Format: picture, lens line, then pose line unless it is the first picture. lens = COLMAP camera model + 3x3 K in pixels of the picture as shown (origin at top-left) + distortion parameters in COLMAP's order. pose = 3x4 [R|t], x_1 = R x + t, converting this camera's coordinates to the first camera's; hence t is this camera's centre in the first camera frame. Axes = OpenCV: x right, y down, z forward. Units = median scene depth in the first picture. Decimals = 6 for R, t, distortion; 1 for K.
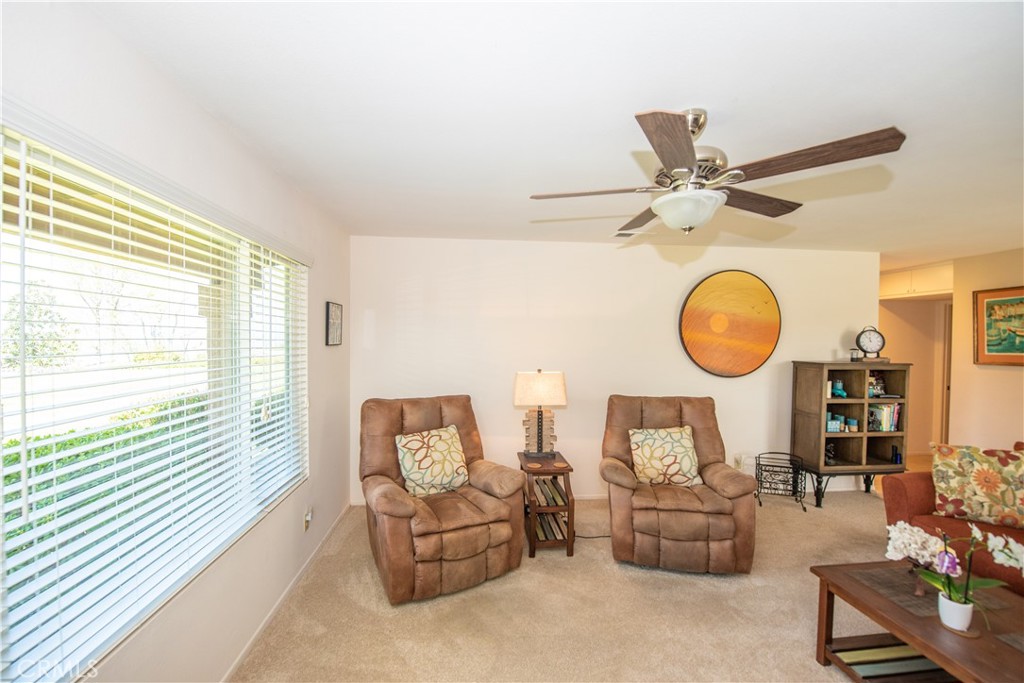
lens RADIAL K [[418.4, 0, 505.5], [0, 418.4, 345.1], [0, 0, 1]] dist [-0.020874, -0.001102]
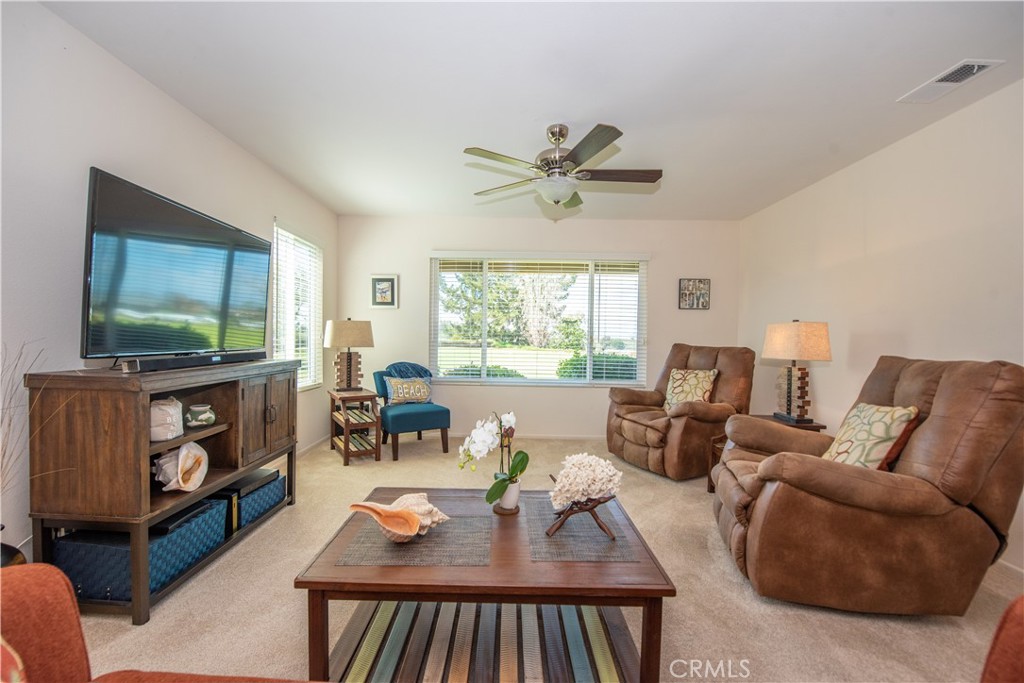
lens RADIAL K [[408.7, 0, 503.9], [0, 408.7, 346.9], [0, 0, 1]] dist [-0.018531, -0.000245]
pose [[-0.103319, 0.015228, -0.994532, 0.855199], [-0.038776, 0.999061, 0.019326, 0.105561], [0.993892, 0.040561, -0.102631, 0.430081]]
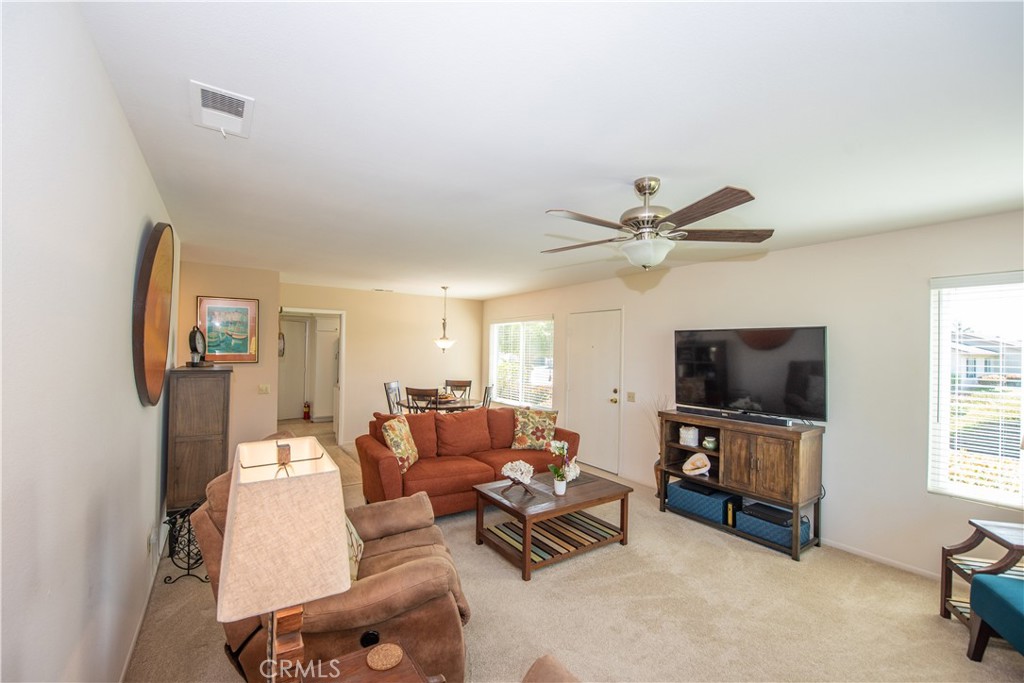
lens RADIAL K [[418.4, 0, 505.5], [0, 418.4, 345.1], [0, 0, 1]] dist [-0.020874, -0.001102]
pose [[-0.482039, -0.005690, 0.876131, -0.219369], [-0.004923, 0.999981, 0.003786, -0.011906], [-0.876136, -0.002489, -0.482058, 0.883120]]
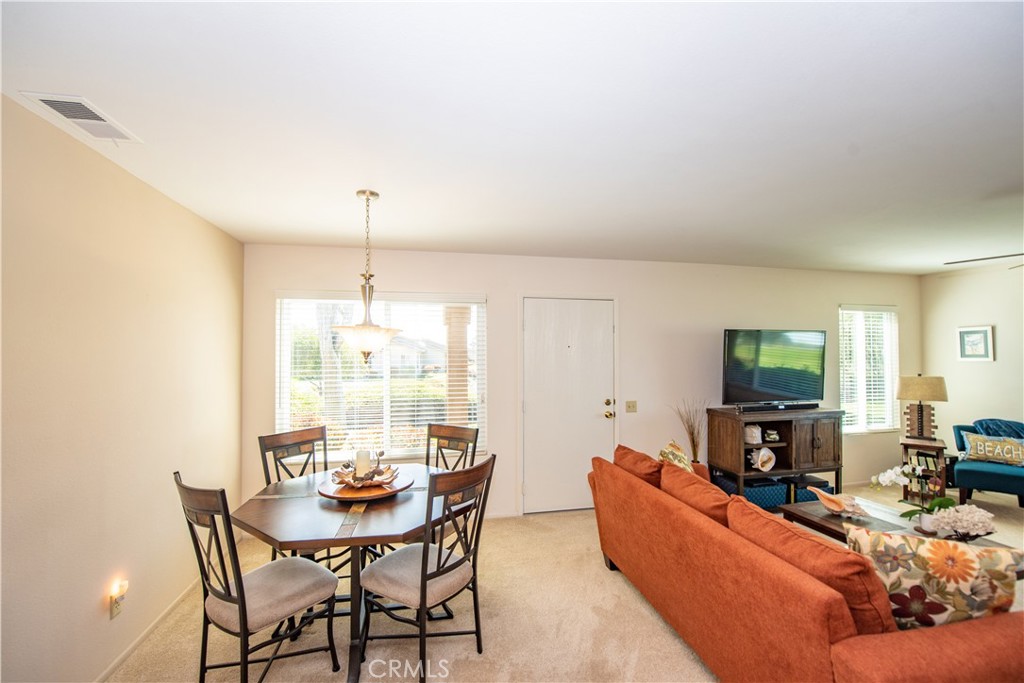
lens RADIAL K [[418.4, 0, 505.5], [0, 418.4, 345.1], [0, 0, 1]] dist [-0.020874, -0.001102]
pose [[-0.994267, -0.006367, -0.106733, 1.158754], [-0.006334, 0.999980, -0.000652, -0.004024], [0.106735, 0.000028, -0.994288, 0.953289]]
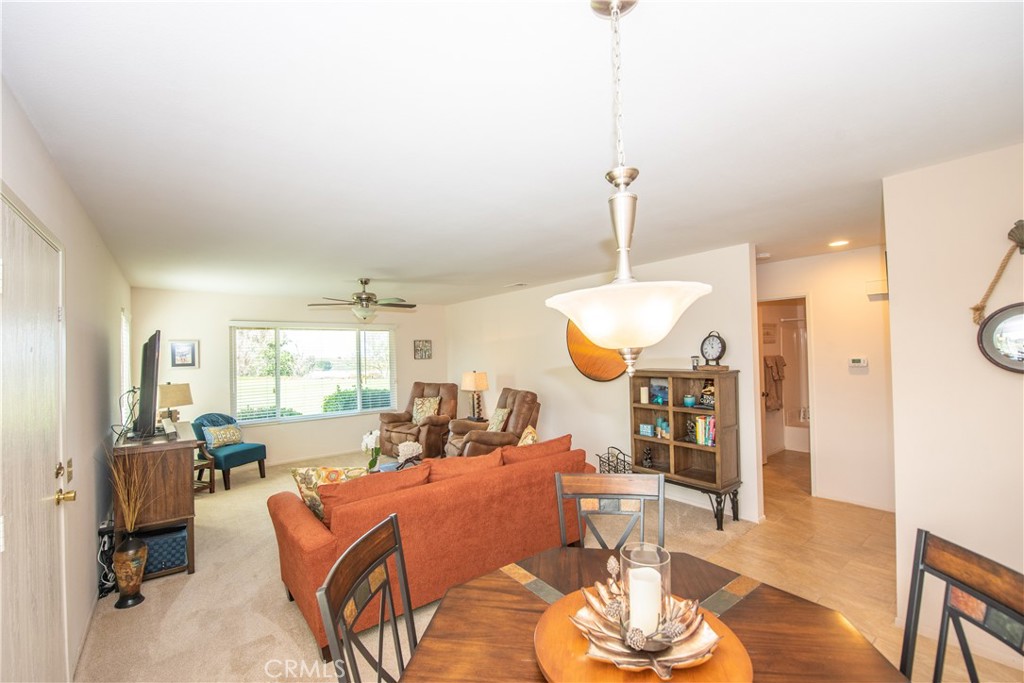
lens RADIAL K [[418.4, 0, 505.5], [0, 418.4, 345.1], [0, 0, 1]] dist [-0.020874, -0.001102]
pose [[0.546298, -0.038837, -0.836690, 1.467243], [0.010494, 0.999163, -0.039527, 0.016885], [0.837525, 0.012814, 0.546248, 0.109076]]
